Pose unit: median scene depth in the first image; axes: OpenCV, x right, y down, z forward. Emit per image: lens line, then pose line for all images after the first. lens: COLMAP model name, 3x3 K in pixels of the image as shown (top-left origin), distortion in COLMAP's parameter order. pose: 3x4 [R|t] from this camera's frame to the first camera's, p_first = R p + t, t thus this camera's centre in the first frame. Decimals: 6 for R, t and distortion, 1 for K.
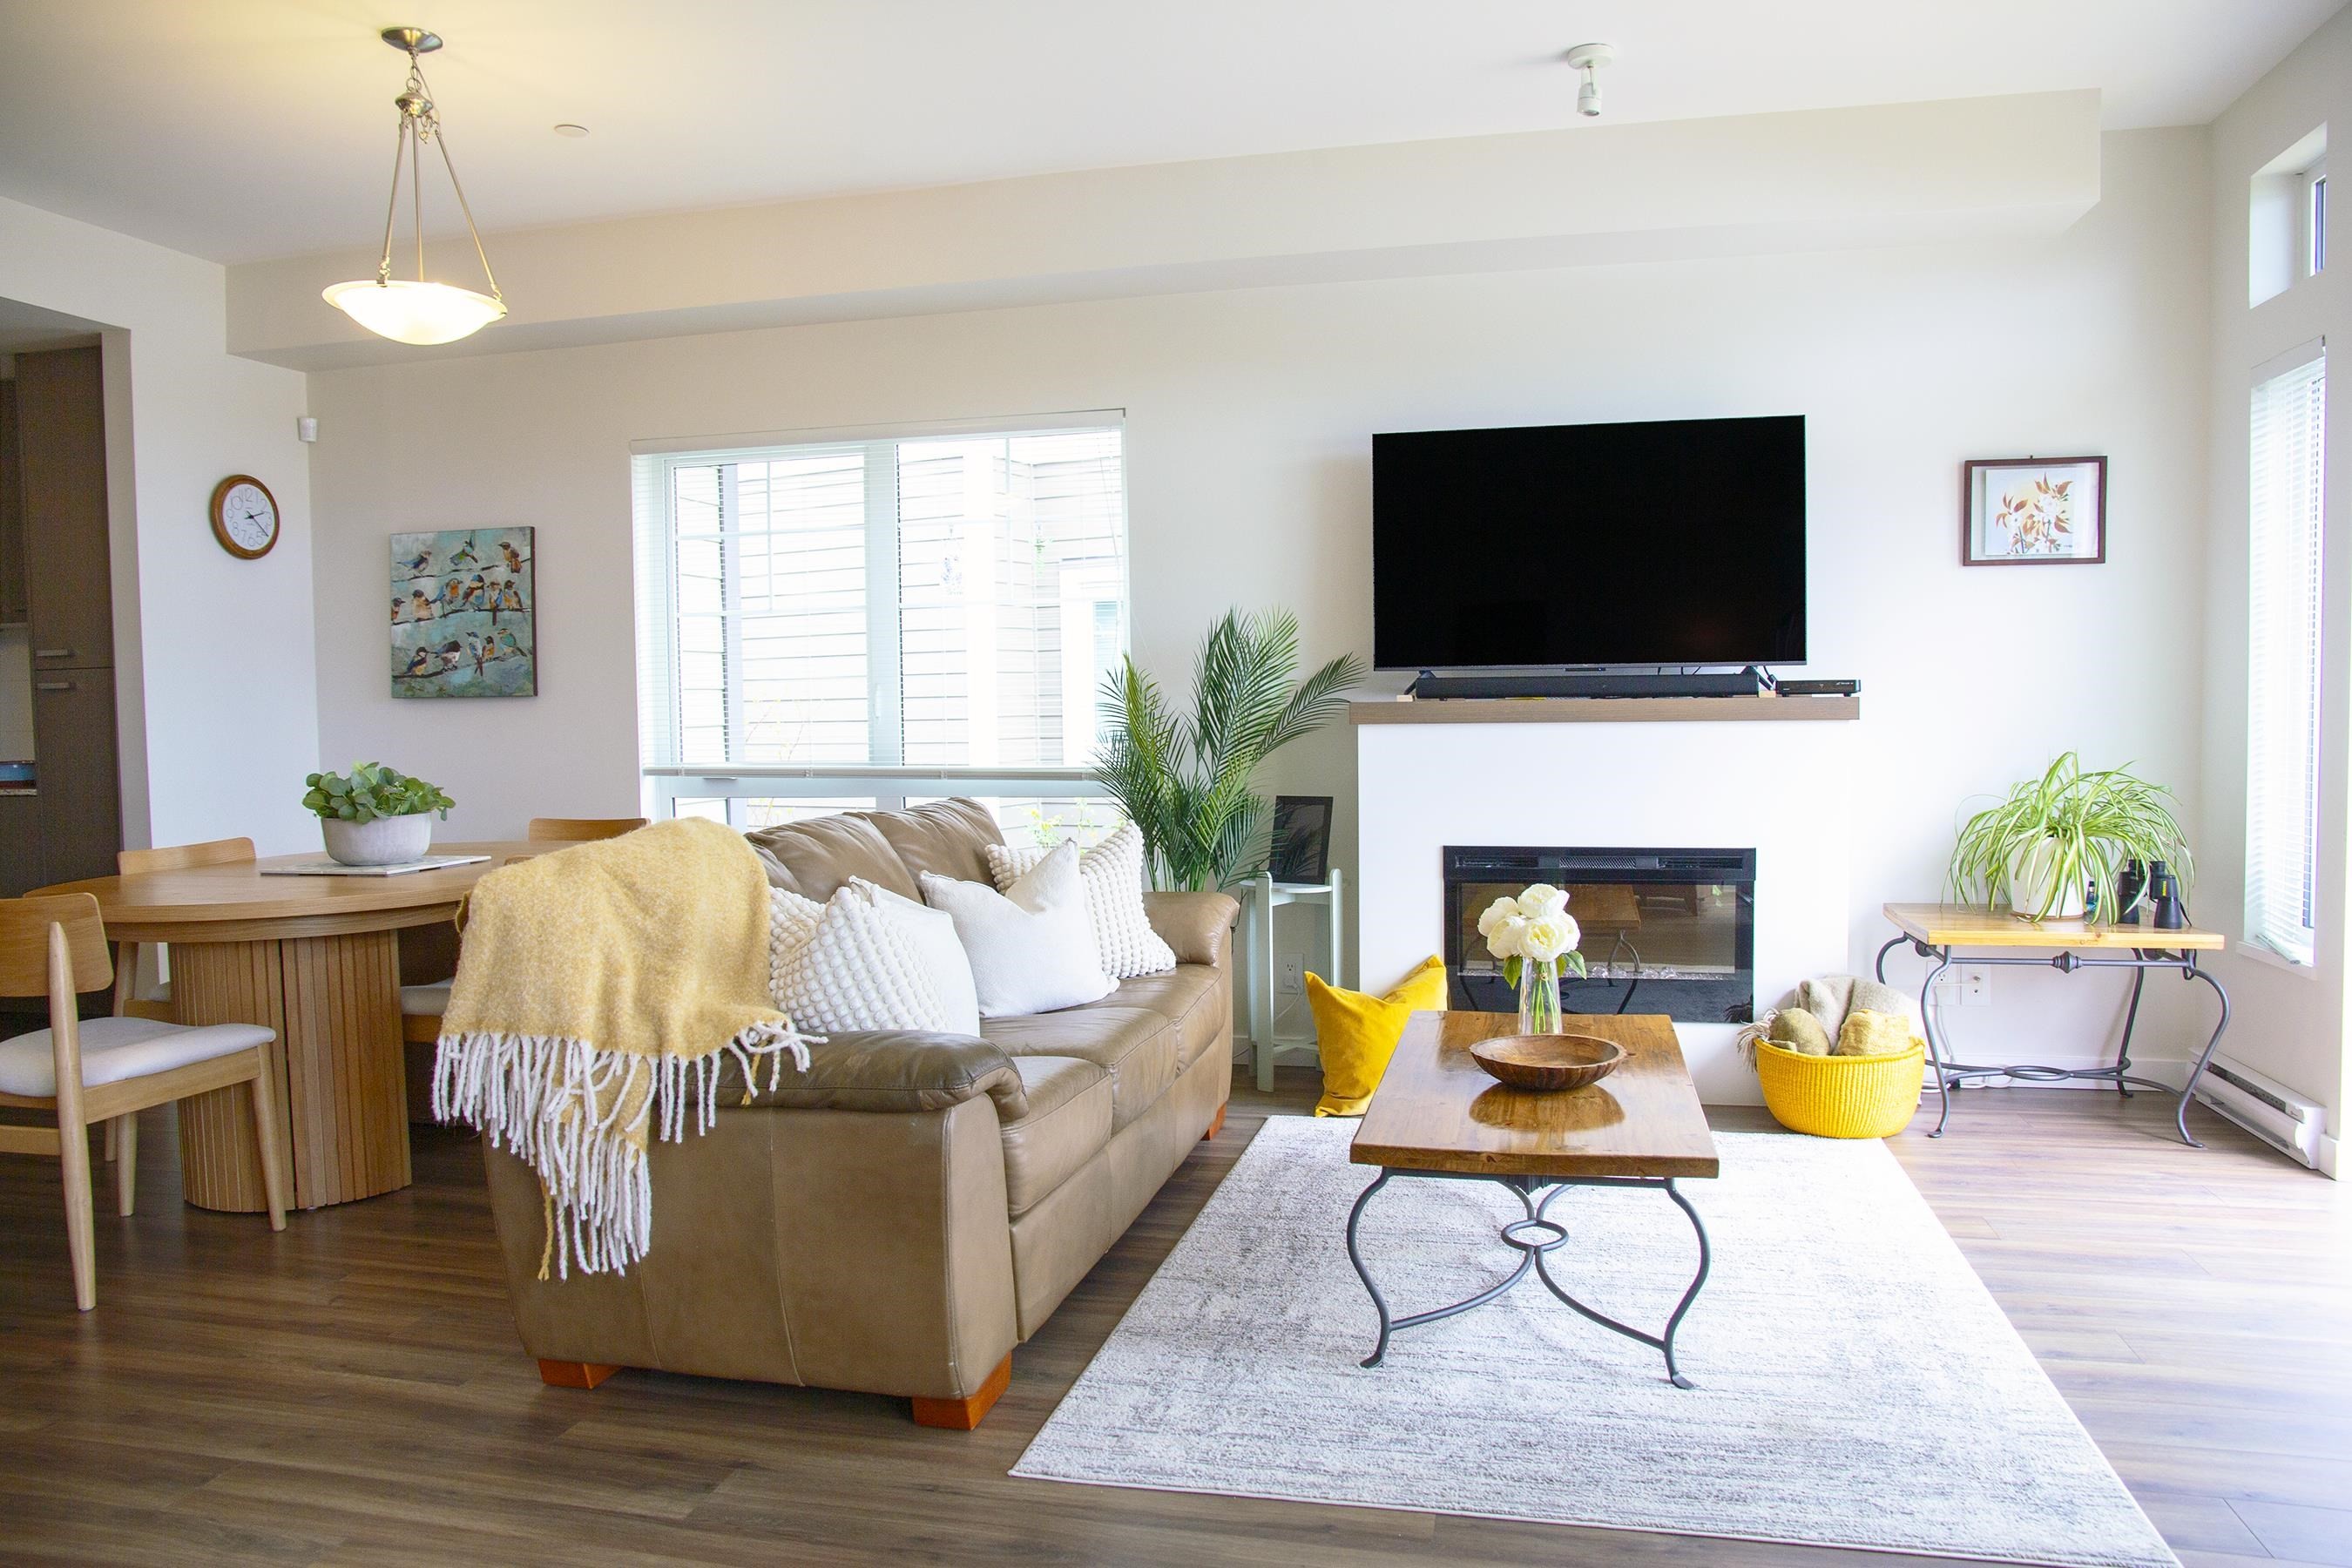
lens RADIAL K [[1606.2, 0, 1186.2], [0, 1606.2, 797.0], [0, 0, 1]] dist [-0.103302, 0.071486]
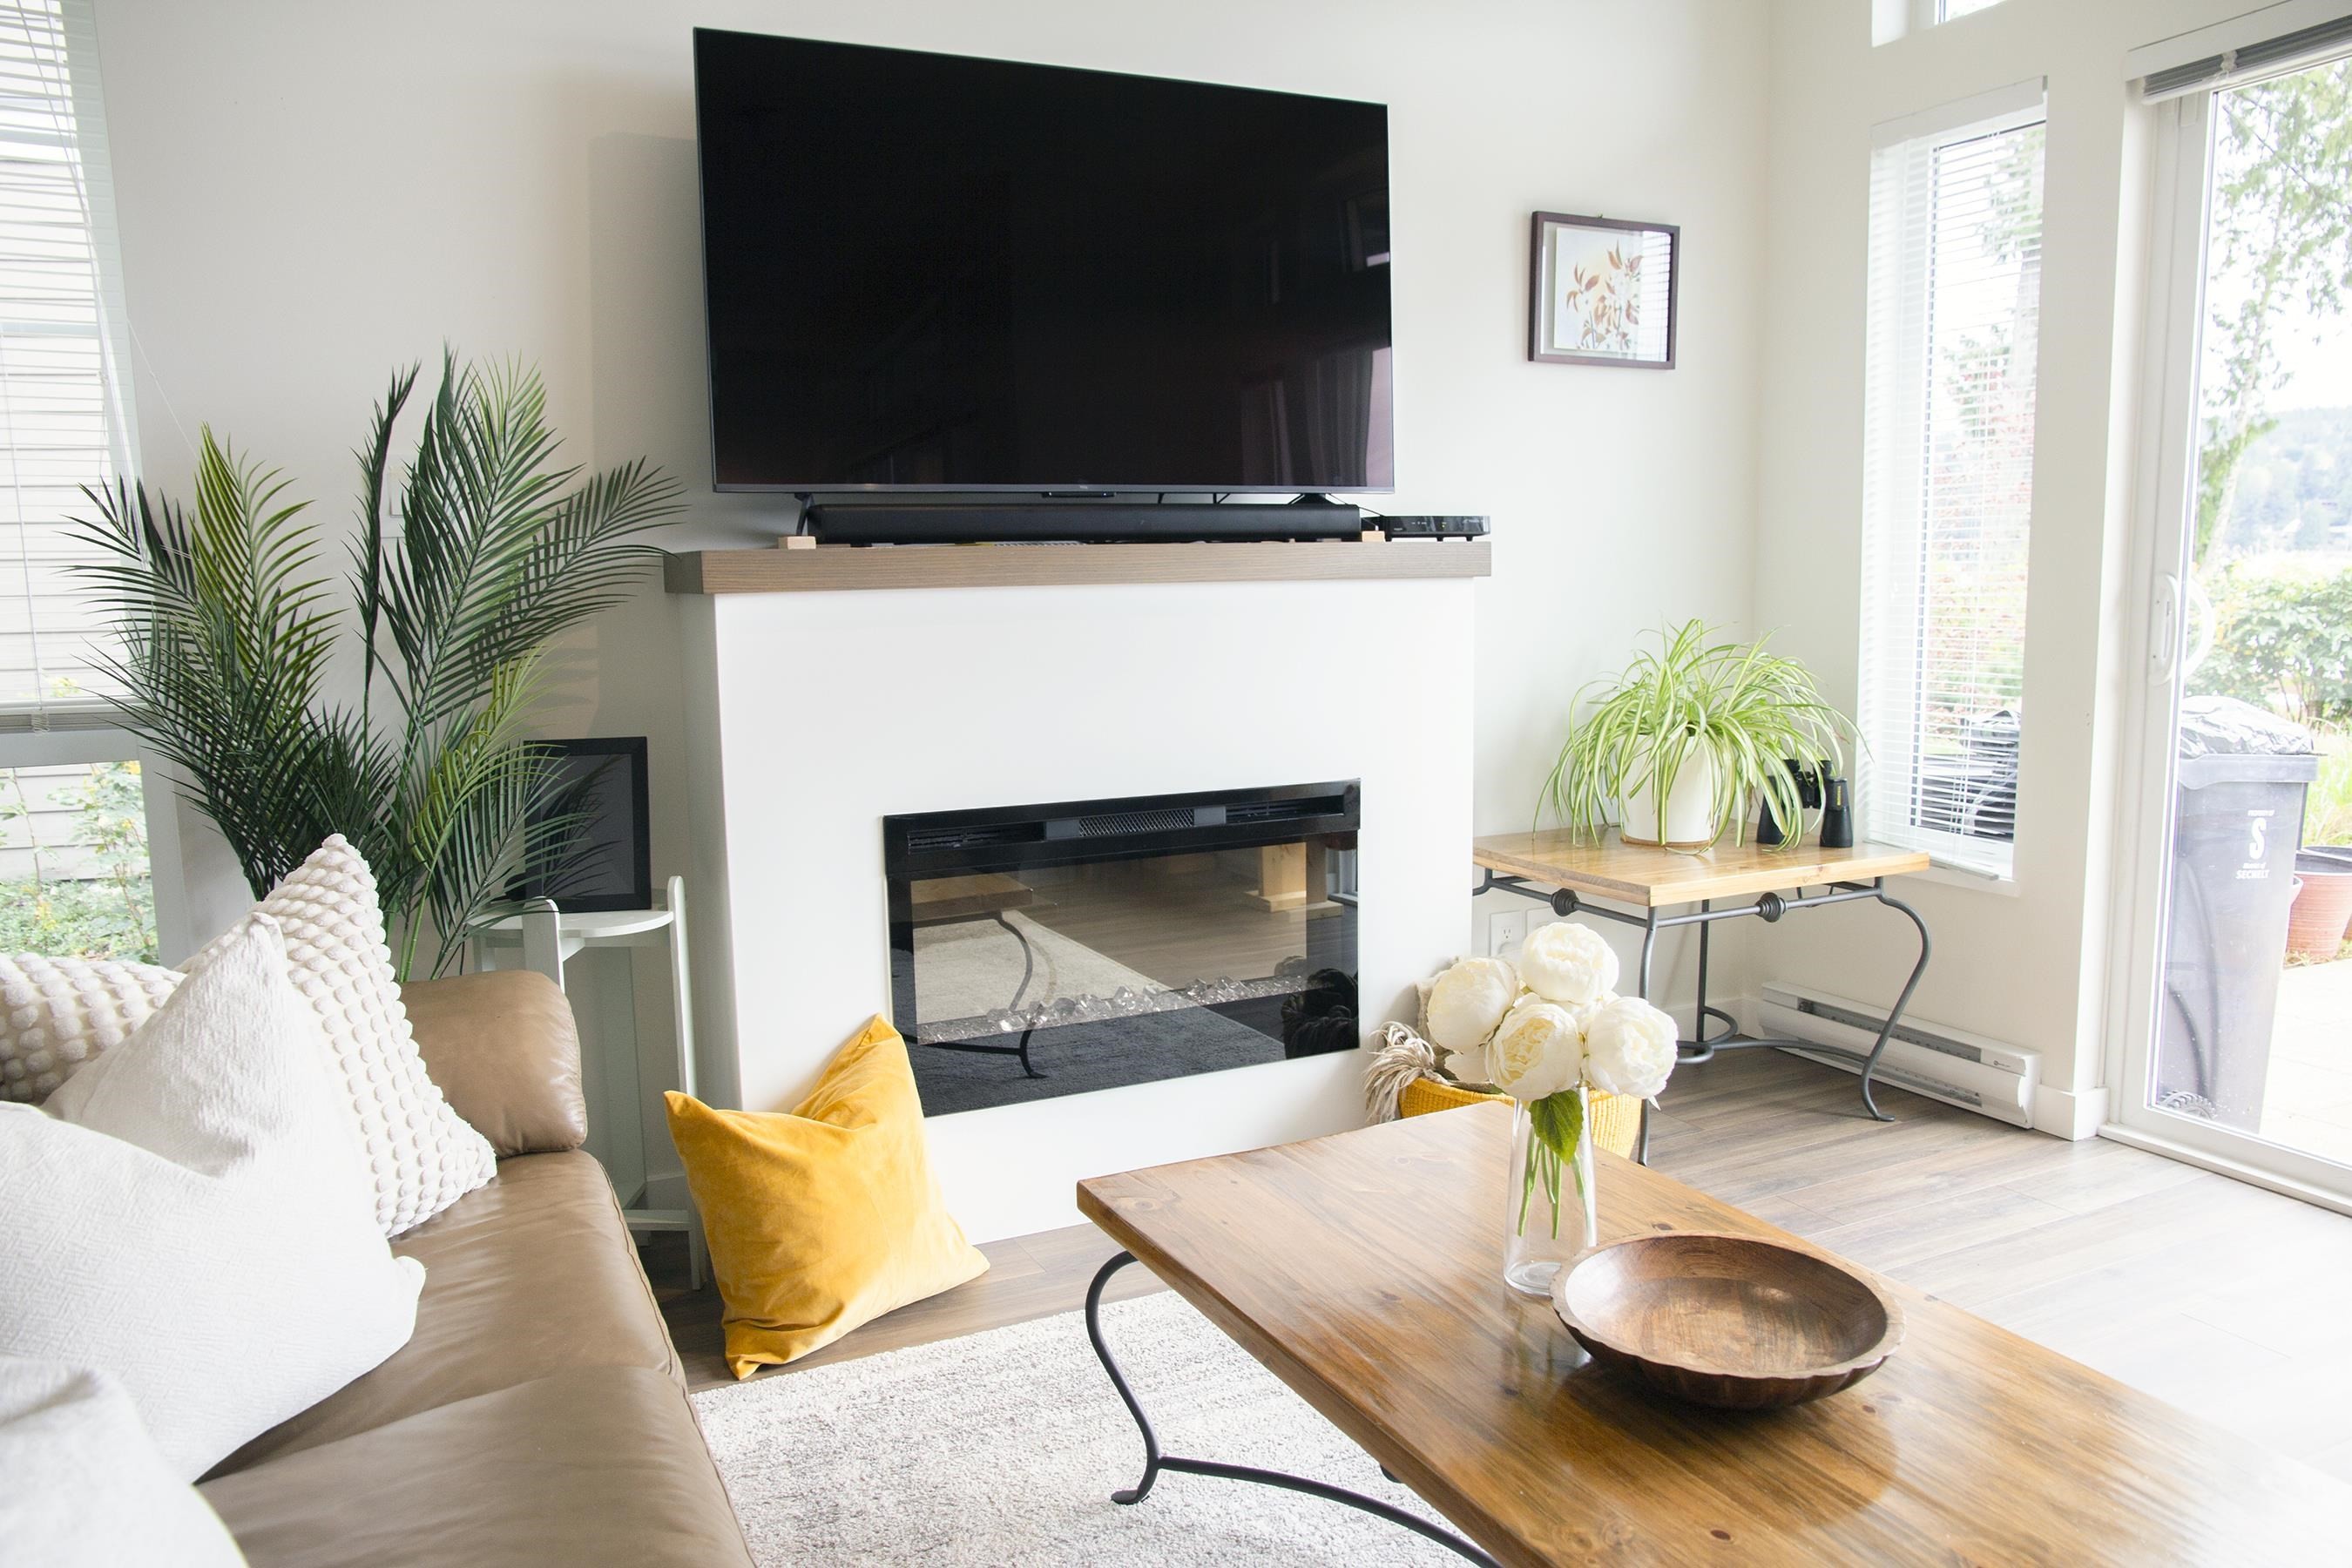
lens RADIAL K [[1695.1, 0, 1185.7], [0, 1695.1, 794.3], [0, 0, 1]] dist [-0.102621, 0.093799]
pose [[0.775694, -0.083339, 0.625582, -0.121975], [0.041512, 0.995834, 0.081190, -0.019798], [-0.629742, -0.037009, 0.775922, 0.507606]]
